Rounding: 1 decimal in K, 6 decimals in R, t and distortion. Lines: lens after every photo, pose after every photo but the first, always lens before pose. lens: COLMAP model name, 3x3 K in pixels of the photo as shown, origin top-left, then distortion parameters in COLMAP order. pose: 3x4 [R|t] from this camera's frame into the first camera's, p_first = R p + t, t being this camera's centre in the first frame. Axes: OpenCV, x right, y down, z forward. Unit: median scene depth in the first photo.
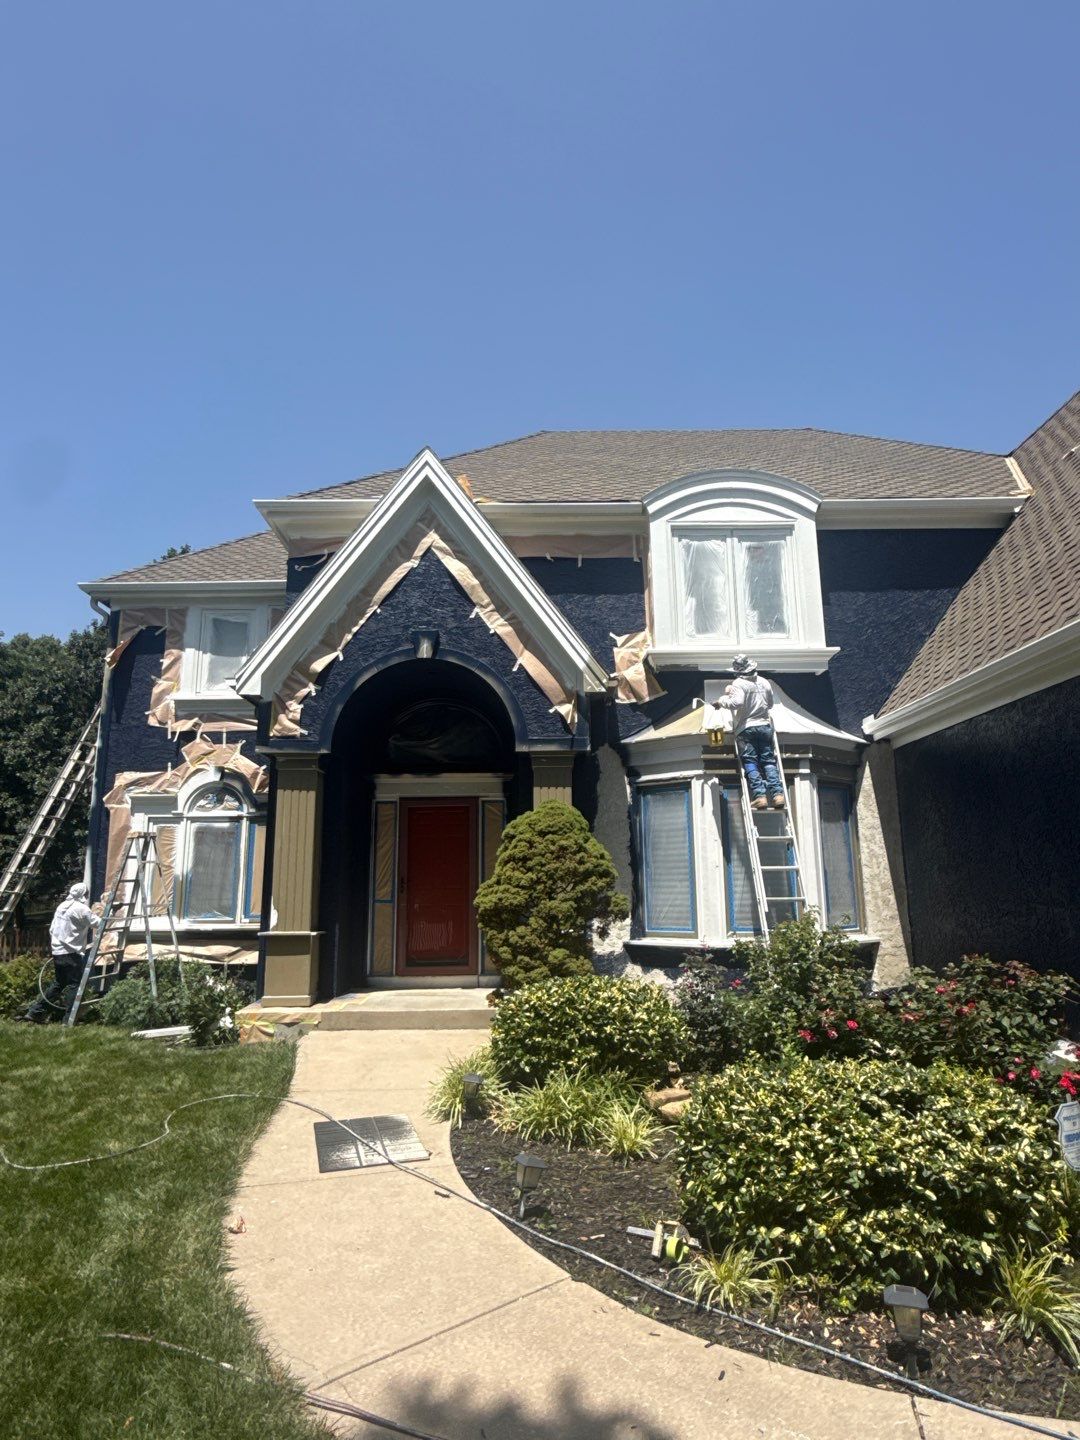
lens RADIAL K [[824.3, 0, 540.0], [0, 824.3, 720.0], [0, 0, 1]] dist [-0.001896, 0.000262]
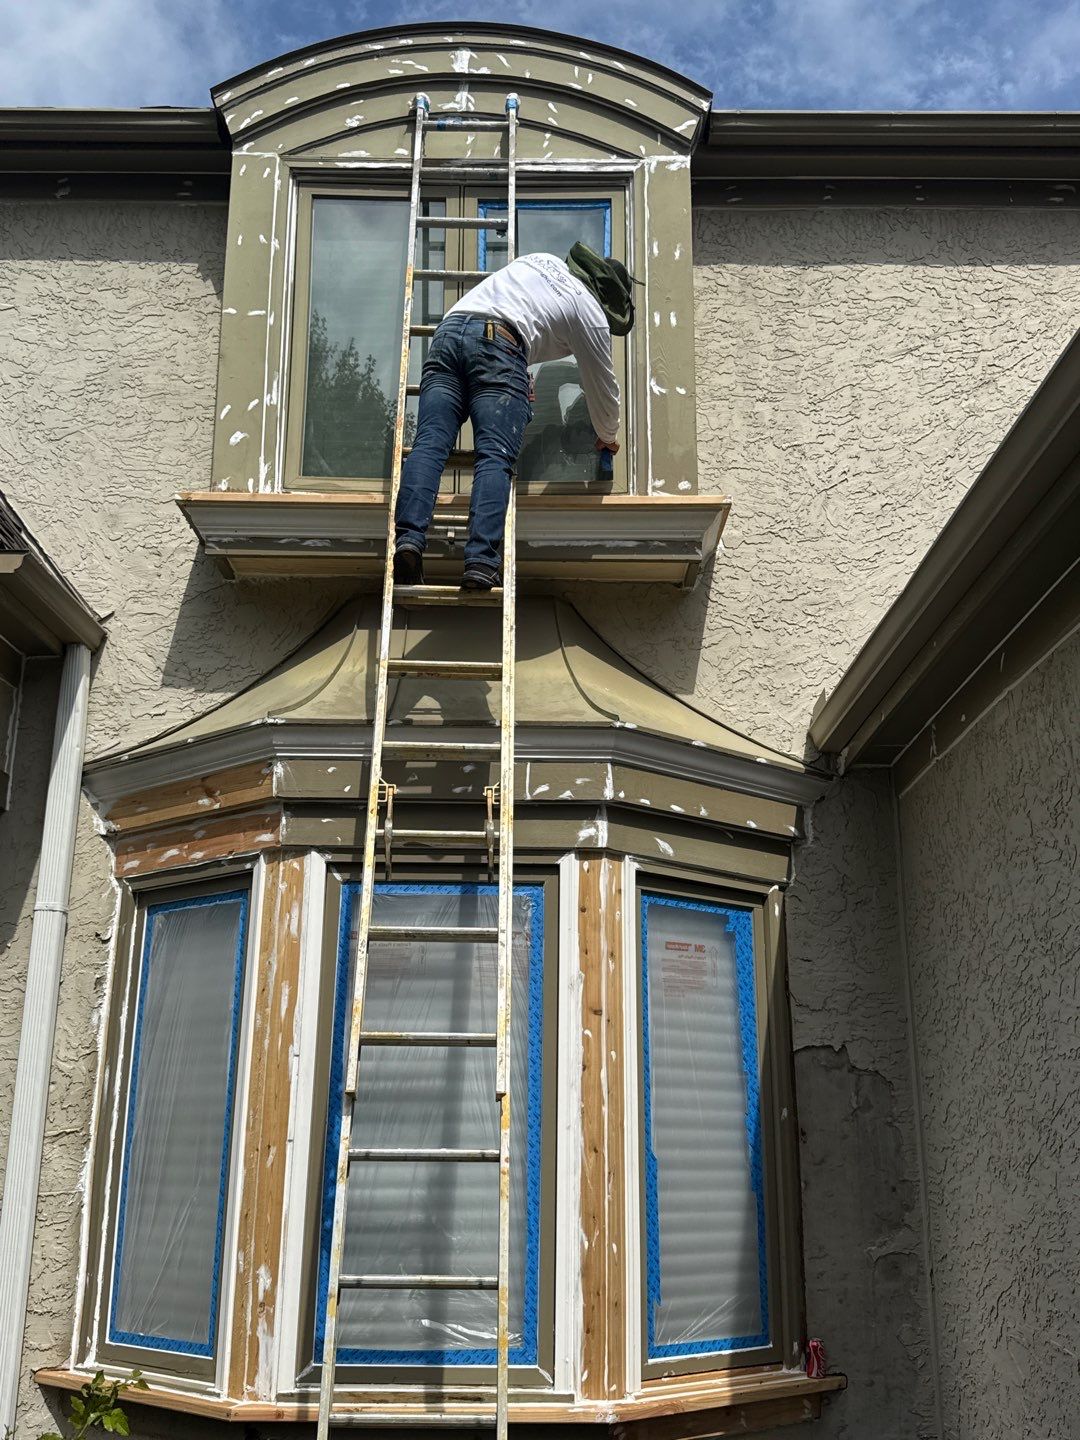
lens RADIAL K [[1386.0, 0, 557.7], [0, 1386.0, 714.5], [0, 0, 1]] dist [0.190298, -0.478545]
pose [[0.999846, 0.015584, 0.008044, 0.298251], [-0.014900, 0.996764, -0.078994, 0.054644], [-0.009249, 0.078862, 0.996843, 0.437239]]
